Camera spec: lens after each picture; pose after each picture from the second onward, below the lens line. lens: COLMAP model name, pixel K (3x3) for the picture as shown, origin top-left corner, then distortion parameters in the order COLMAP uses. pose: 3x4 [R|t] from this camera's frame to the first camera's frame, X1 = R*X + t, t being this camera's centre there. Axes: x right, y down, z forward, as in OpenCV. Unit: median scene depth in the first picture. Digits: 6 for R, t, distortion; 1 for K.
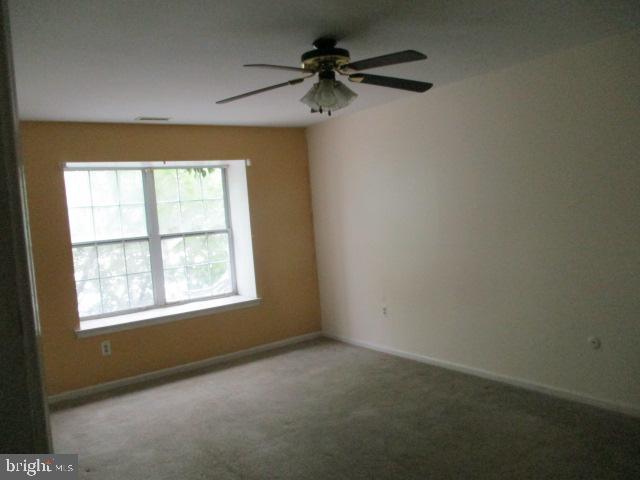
lens RADIAL K [[532.5, 0, 321.0], [0, 532.5, 236.9], [0, 0, 1]] dist [-0.034039, 0.015054]
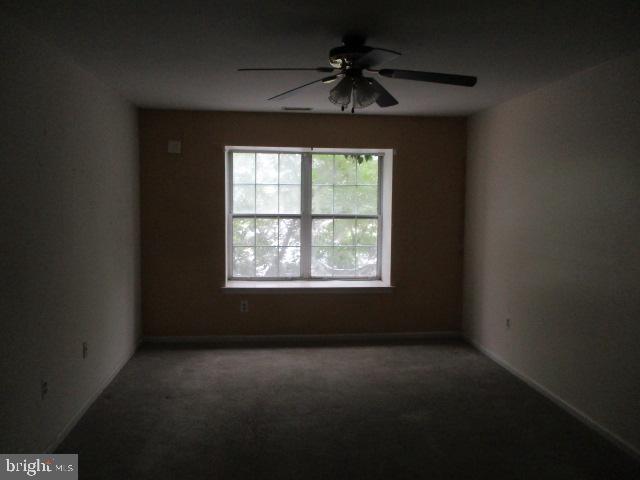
lens RADIAL K [[532.5, 0, 321.0], [0, 532.5, 236.9], [0, 0, 1]] dist [-0.034039, 0.015054]
pose [[0.866620, 0.119588, -0.484426, 0.255258], [-0.103794, 0.992823, 0.059410, -0.025466], [0.488054, -0.001205, 0.872813, 0.052202]]
